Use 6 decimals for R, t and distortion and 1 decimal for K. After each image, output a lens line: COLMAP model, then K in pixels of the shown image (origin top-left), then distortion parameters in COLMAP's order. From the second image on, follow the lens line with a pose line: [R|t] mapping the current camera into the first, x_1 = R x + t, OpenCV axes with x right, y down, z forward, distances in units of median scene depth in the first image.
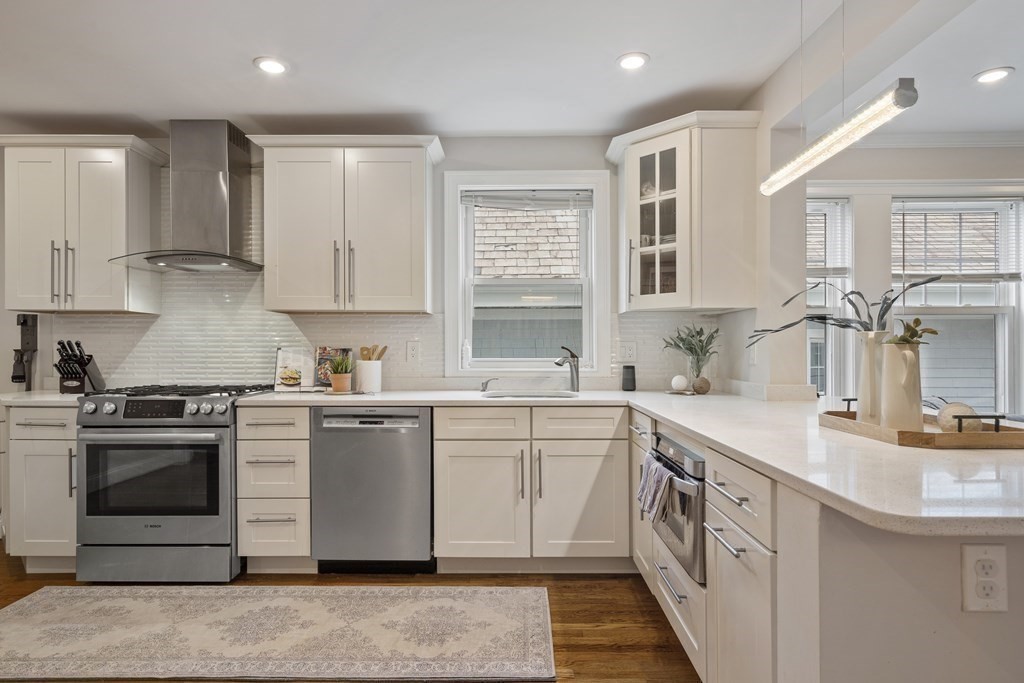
lens RADIAL K [[552.6, 0, 510.3], [0, 552.6, 354.5], [0, 0, 1]] dist [0.000297, 0.001027]
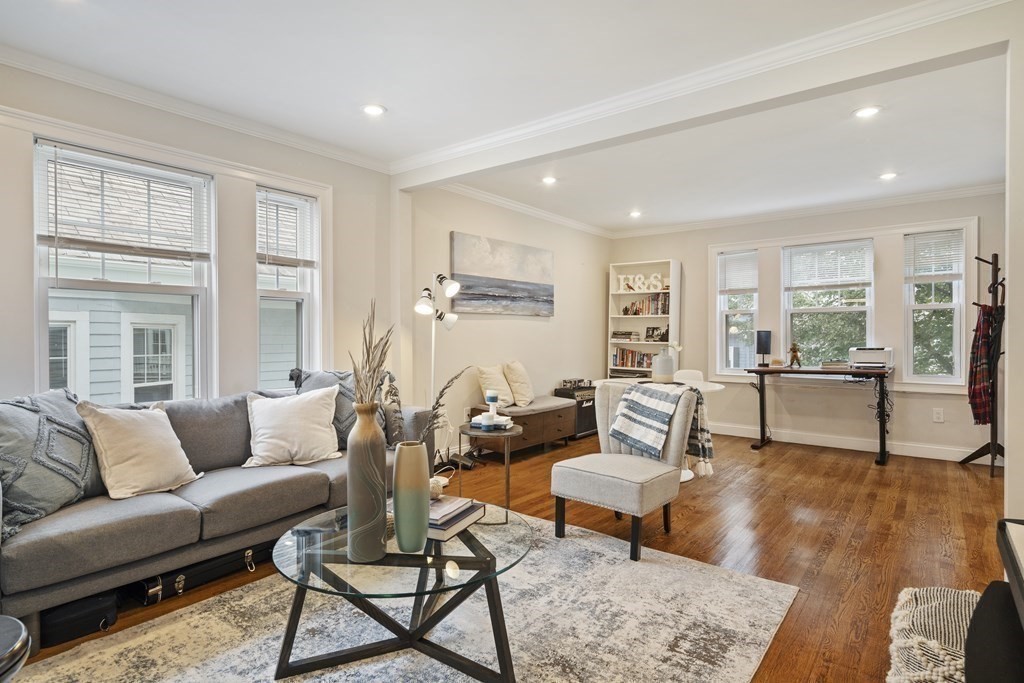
lens RADIAL K [[535.5, 0, 512.0], [0, 535.5, 341.5], [0, 0, 1]] dist [0.018735, 0.000220]
pose [[0.637111, -0.010025, 0.770707, 0.612107], [0.007460, 0.999949, 0.006840, 0.005545], [-0.770736, 0.001392, 0.637153, -0.012577]]
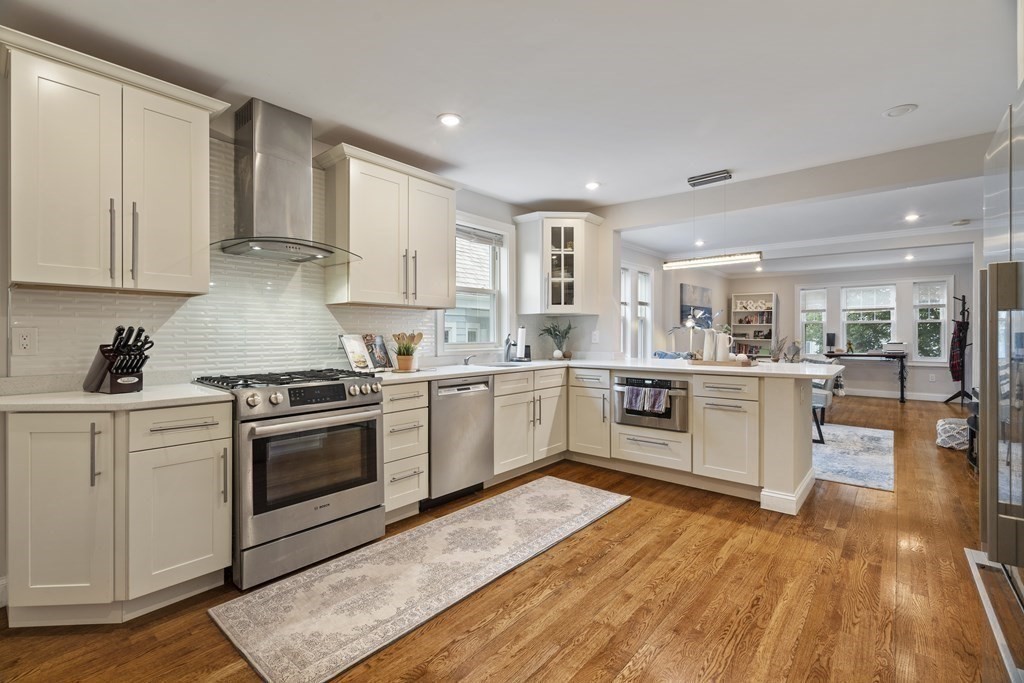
lens RADIAL K [[452.6, 0, 505.3], [0, 452.6, 335.8], [0, 0, 1]] dist [0.000886, 0.000608]
pose [[0.661979, -0.004197, 0.749510, -1.034752], [0.005248, 0.999986, 0.000964, -0.011583], [-0.749504, 0.003295, 0.661992, 0.167800]]
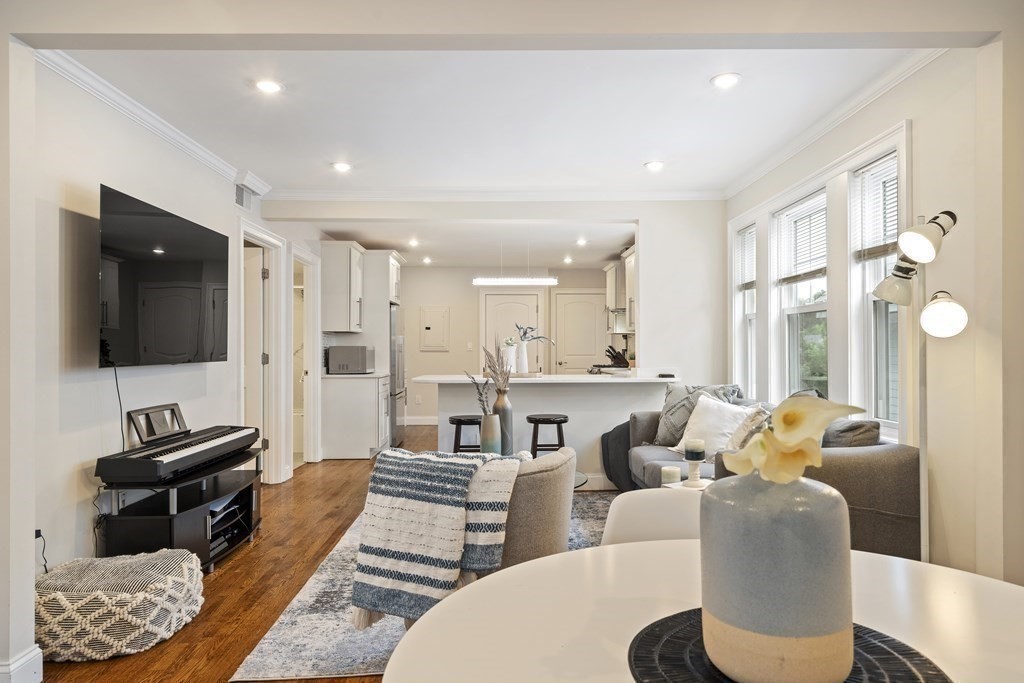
lens RADIAL K [[688.5, 0, 519.2], [0, 688.5, 345.3], [0, 0, 1]] dist [0.005688, 0.000418]
pose [[0.000438, -0.010516, -0.999945, 2.477308], [-0.001512, 0.999944, -0.010517, 0.003658], [0.999999, 0.001516, 0.000422, 0.557673]]
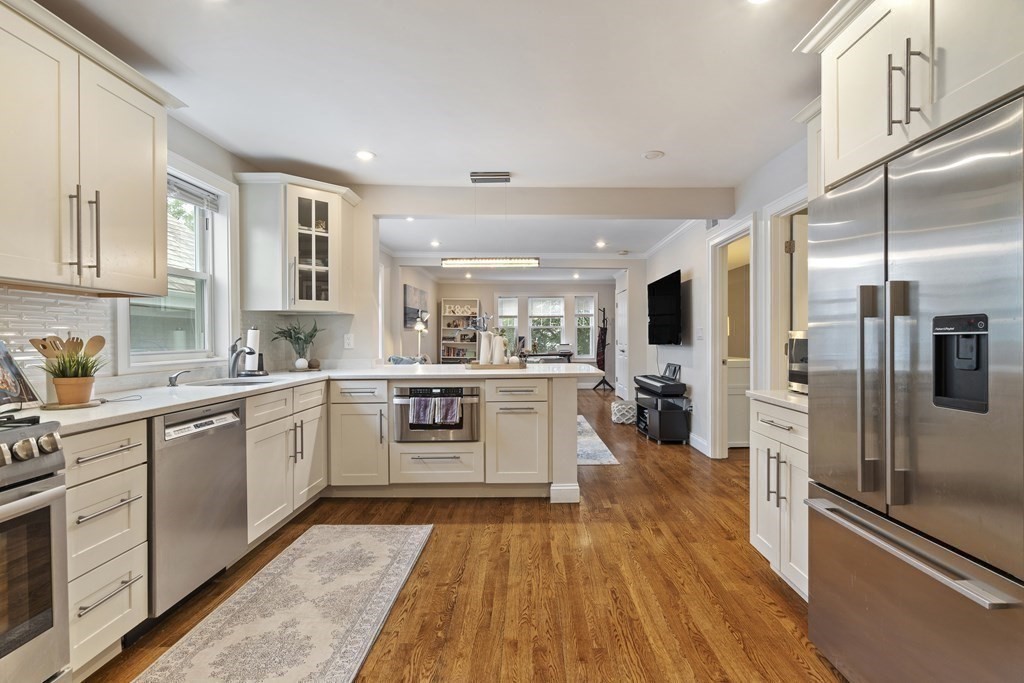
lens RADIAL K [[477.8, 0, 530.0], [0, 477.8, 339.7], [0, 0, 1]] dist [-0.000645, 0.000907]
pose [[-0.000708, -0.006397, 0.999979, -1.013286], [0.010111, 0.999928, 0.006404, -0.011675], [-0.999949, 0.010116, -0.000643, 0.479965]]
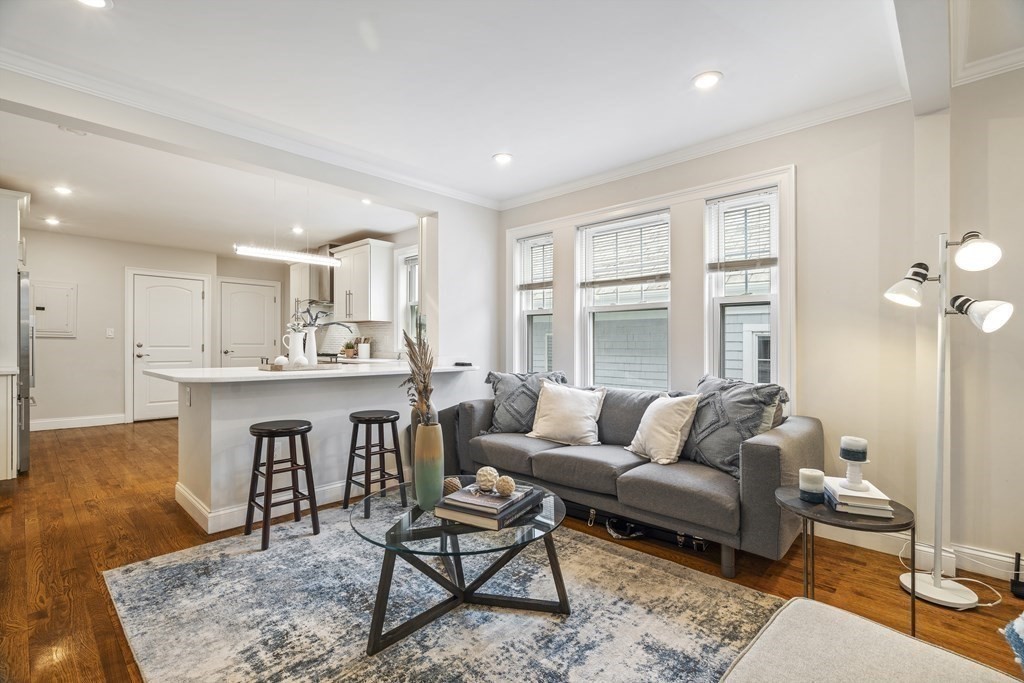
lens RADIAL K [[469.2, 0, 517.0], [0, 469.2, 343.0], [0, 0, 1]] dist [-0.001050, 0.000579]
pose [[0.710137, 0.002947, -0.704057, 1.624821], [-0.011014, 0.999915, -0.006924, 0.013456], [0.703977, 0.012671, 0.710110, 0.079112]]
